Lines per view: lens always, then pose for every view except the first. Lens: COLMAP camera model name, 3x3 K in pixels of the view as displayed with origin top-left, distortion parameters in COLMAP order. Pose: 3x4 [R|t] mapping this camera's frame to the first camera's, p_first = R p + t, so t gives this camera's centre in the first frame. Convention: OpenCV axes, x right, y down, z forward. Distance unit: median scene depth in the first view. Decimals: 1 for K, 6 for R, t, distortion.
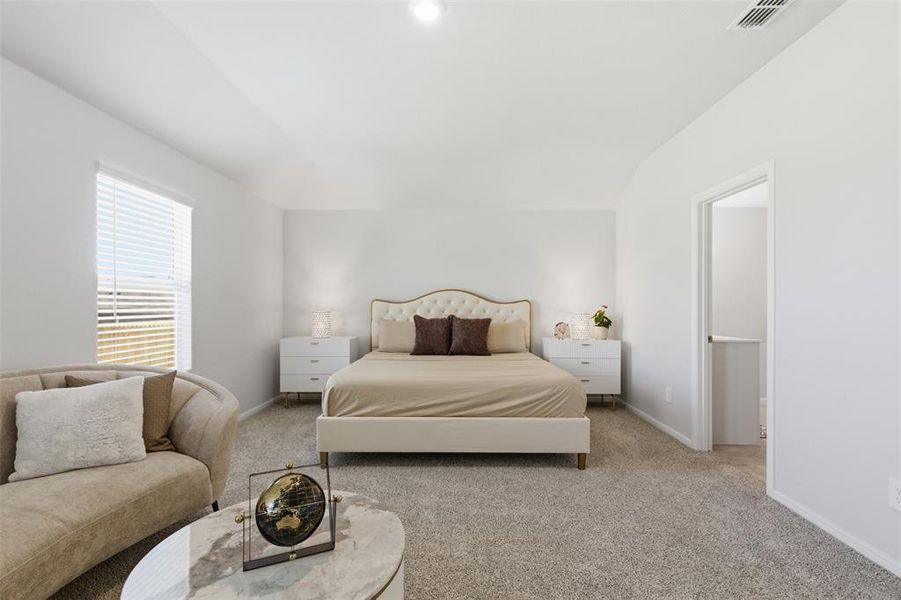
lens RADIAL K [[409.7, 0, 450.8], [0, 409.7, 298.6], [0, 0, 1]] dist [0.002779, 0.000973]
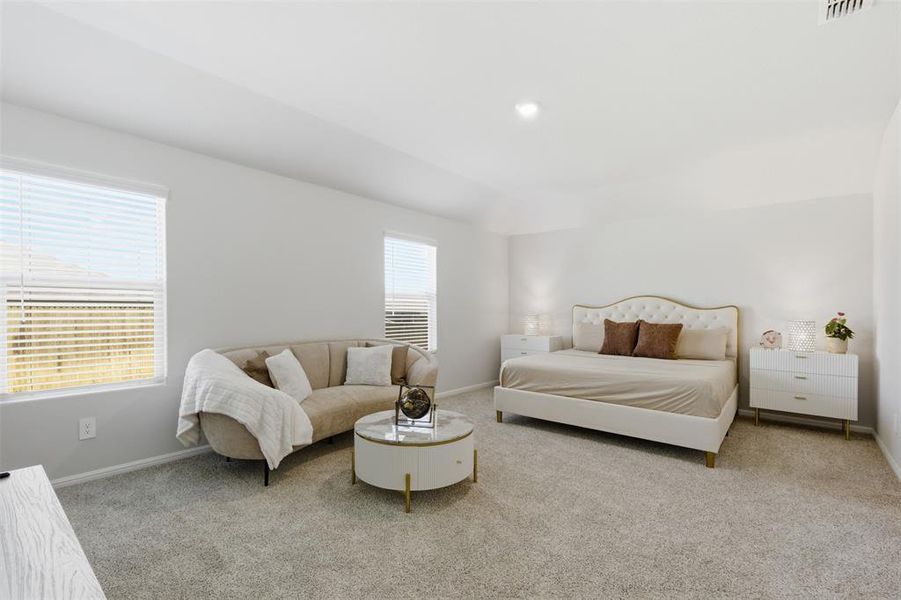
lens RADIAL K [[409.7, 0, 450.3], [0, 409.7, 303.7], [0, 0, 1]] dist [0.002779, 0.000973]
pose [[0.784624, -0.001260, -0.619971, 0.281607], [0.001232, 0.999999, -0.000474, -0.001879], [0.619971, -0.000392, 0.784625, -0.147450]]
